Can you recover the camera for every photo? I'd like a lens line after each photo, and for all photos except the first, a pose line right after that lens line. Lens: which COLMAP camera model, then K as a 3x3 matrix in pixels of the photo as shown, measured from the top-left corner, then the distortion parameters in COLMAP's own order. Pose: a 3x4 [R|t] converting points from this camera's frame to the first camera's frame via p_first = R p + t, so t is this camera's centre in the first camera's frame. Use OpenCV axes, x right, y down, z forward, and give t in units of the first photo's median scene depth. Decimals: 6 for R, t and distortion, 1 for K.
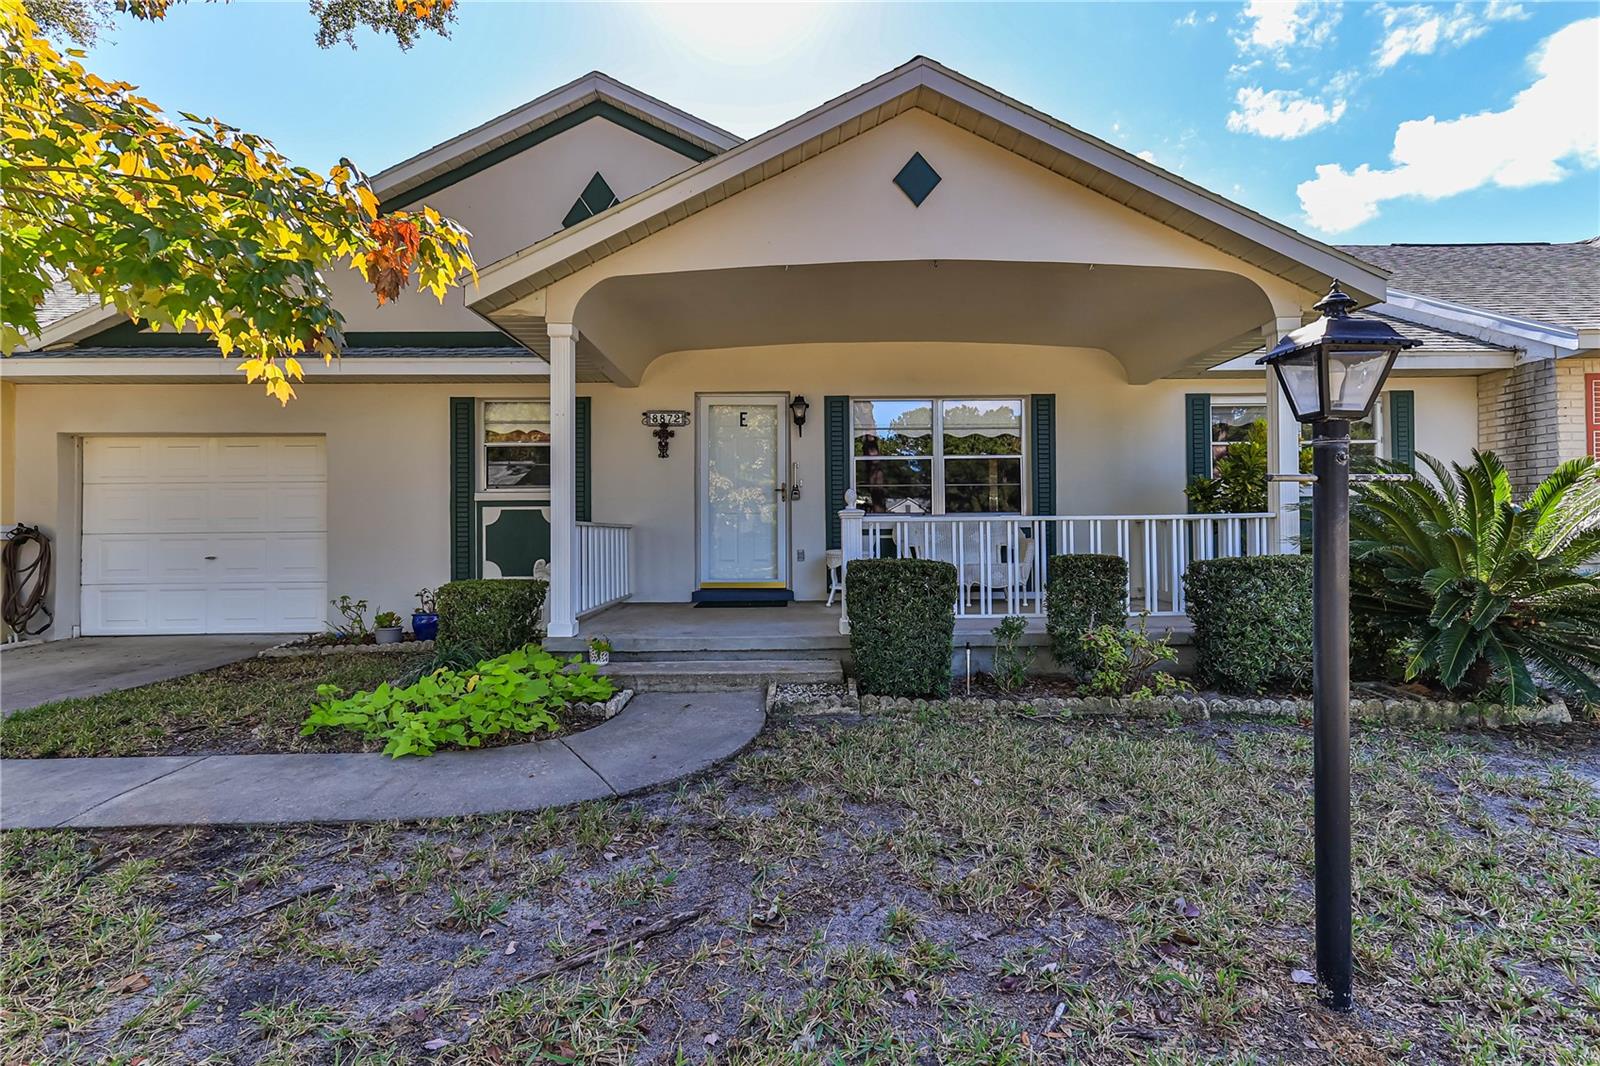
lens RADIAL K [[765.9, 0, 813.1], [0, 765.9, 526.7], [0, 0, 1]] dist [0.011760, -0.002568]
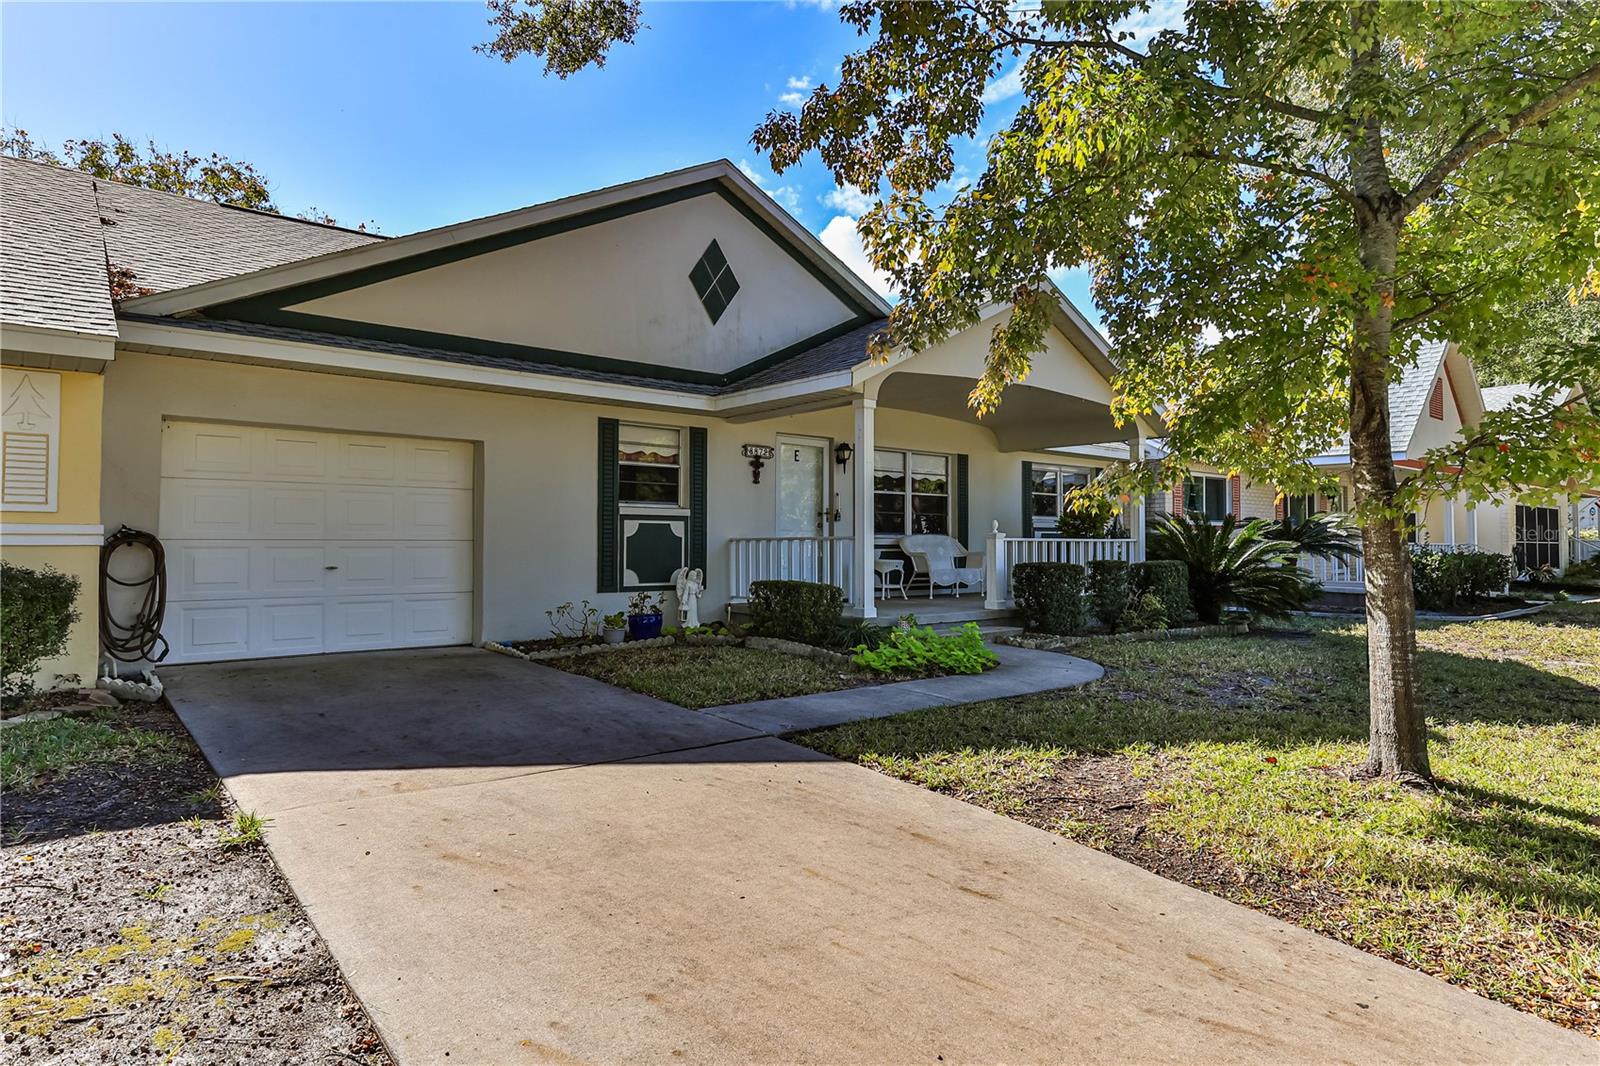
lens RADIAL K [[951.0, 0, 796.1], [0, 951.0, 531.4], [0, 0, 1]] dist [0.000394, -0.007189]
pose [[0.771472, 0.022083, 0.635880, -1.099107], [-0.011037, 0.999712, -0.021328, 0.016307], [-0.636168, 0.009435, 0.771493, -0.197350]]
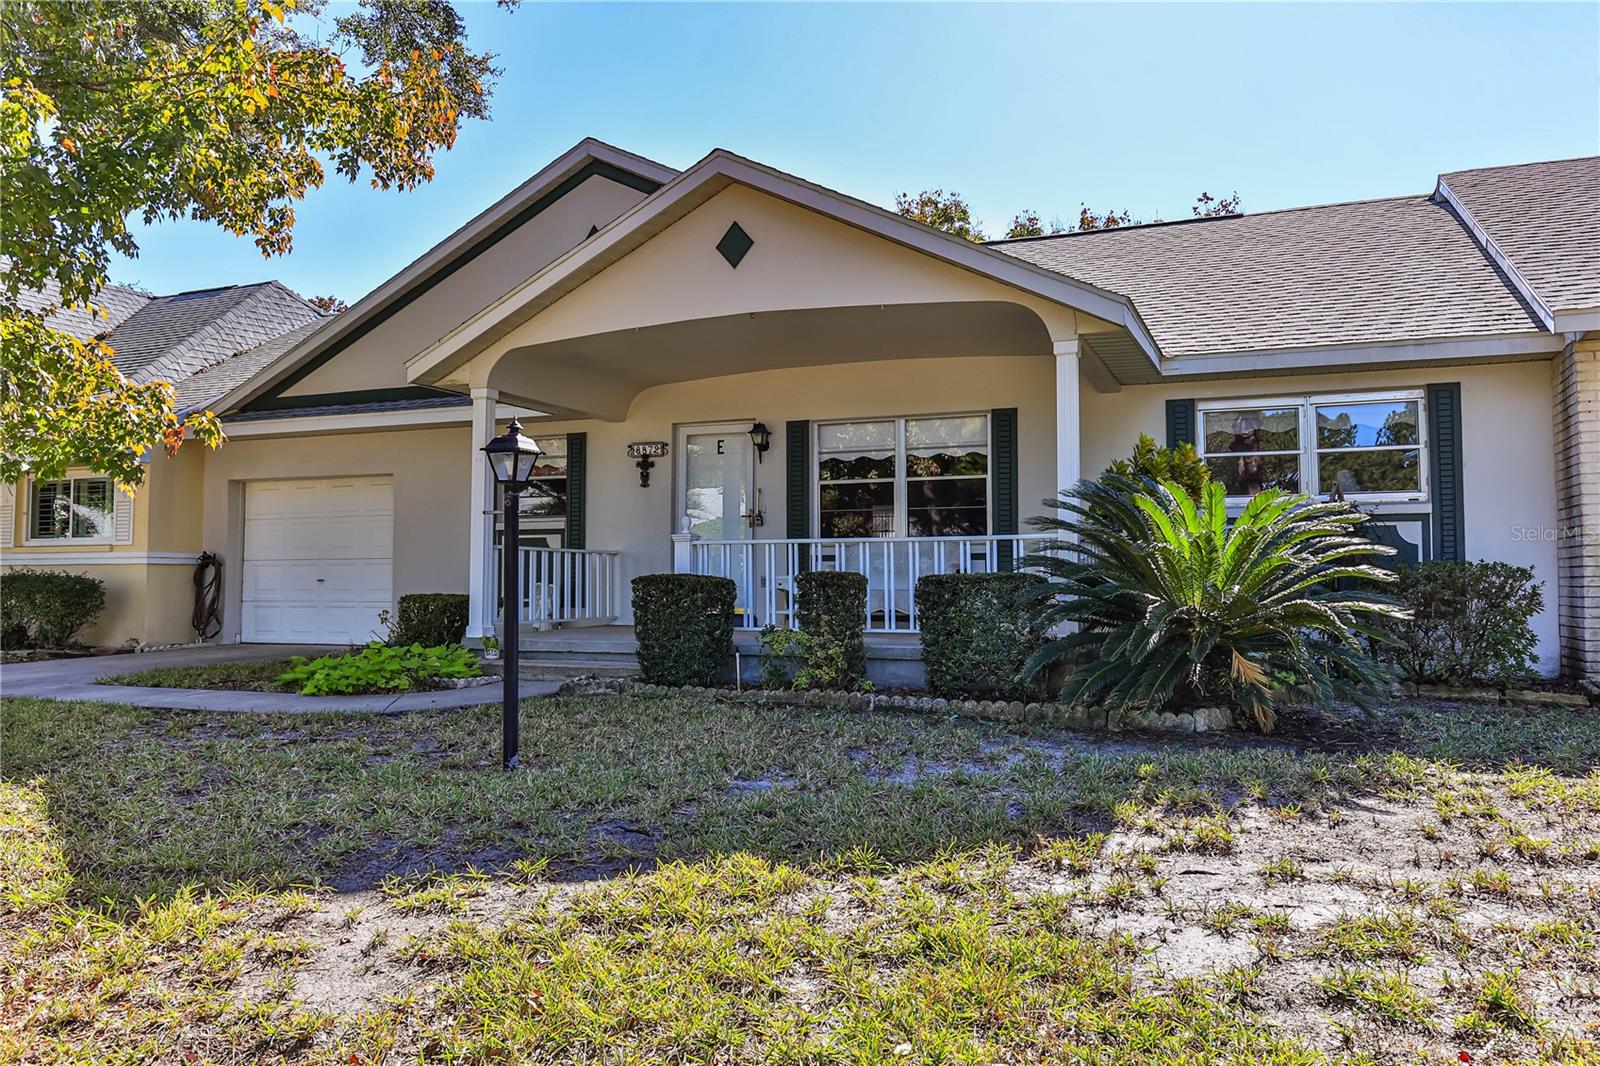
lens RADIAL K [[1120.4, 0, 798.1], [0, 1120.4, 534.9], [0, 0, 1]] dist [-0.006216, -0.003946]
pose [[0.926082, -0.008251, -0.377232, 0.577928], [-0.001690, 0.999660, -0.026014, 0.014872], [0.377318, 0.024729, 0.925753, -0.341248]]
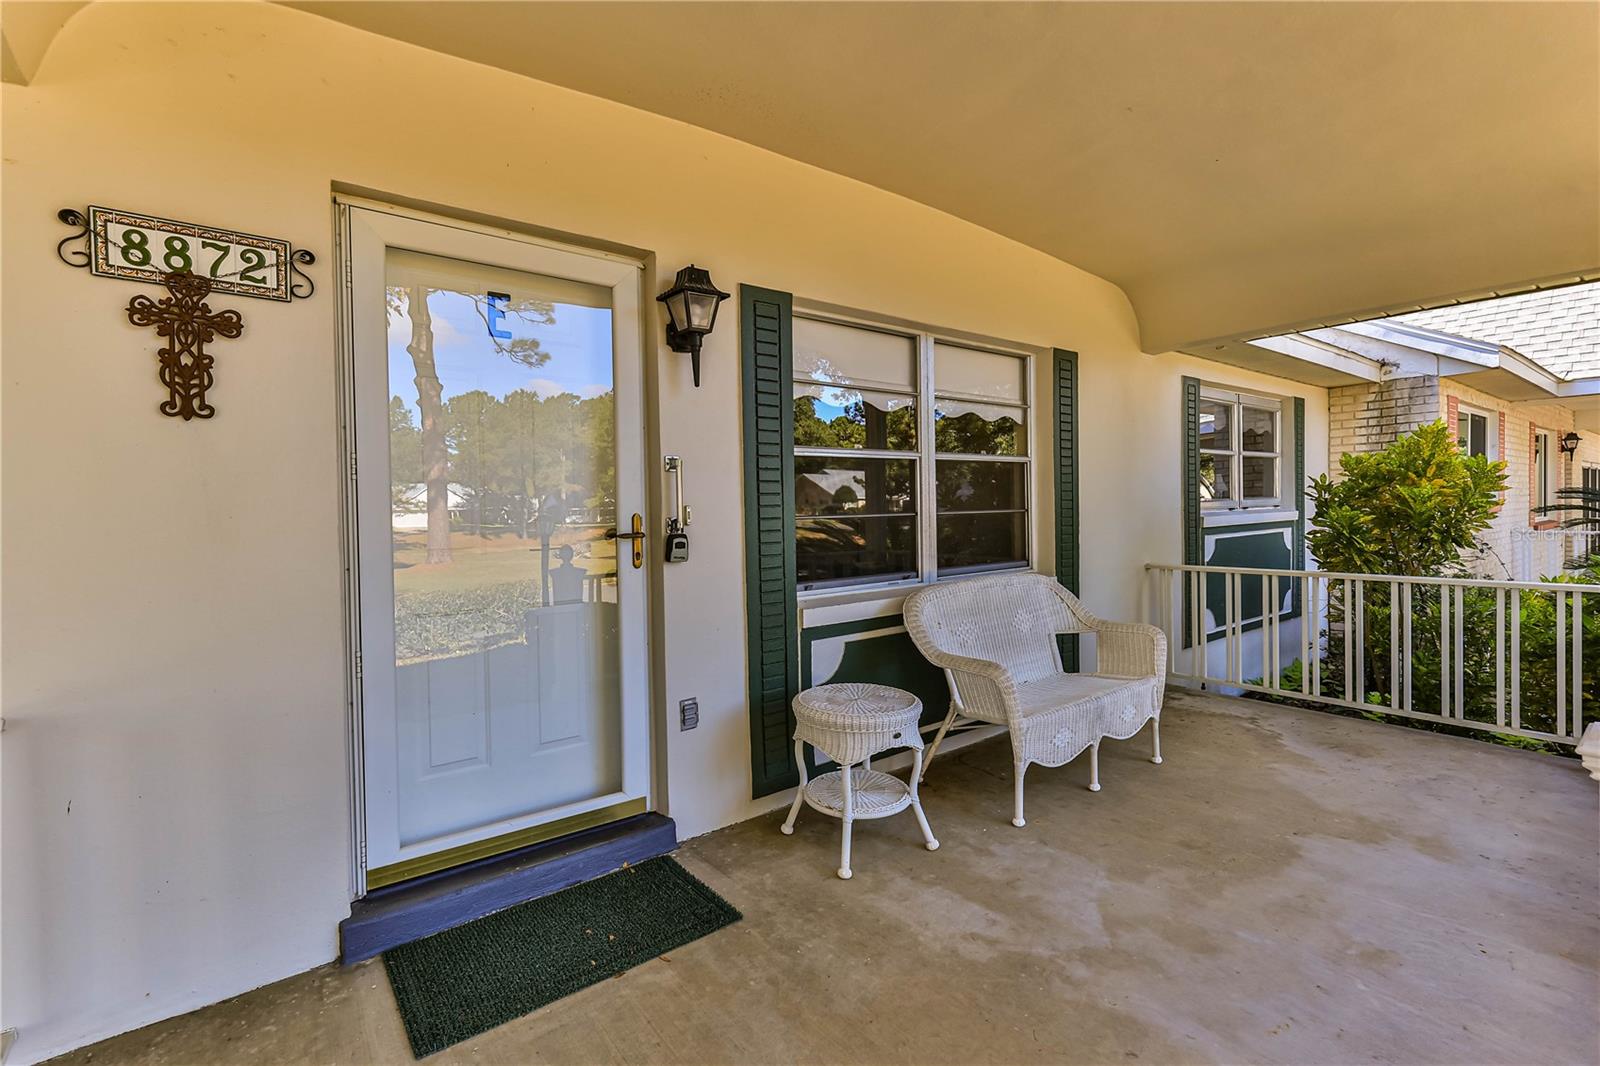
lens RADIAL K [[733.2, 0, 796.7], [0, 733.2, 527.4], [0, 0, 1]] dist [0.010619, -0.000161]
pose [[0.791038, -0.024098, 0.611292, -0.186690], [0.009329, 0.999583, 0.027333, -0.059968], [-0.611696, -0.015919, 0.790933, 0.695316]]
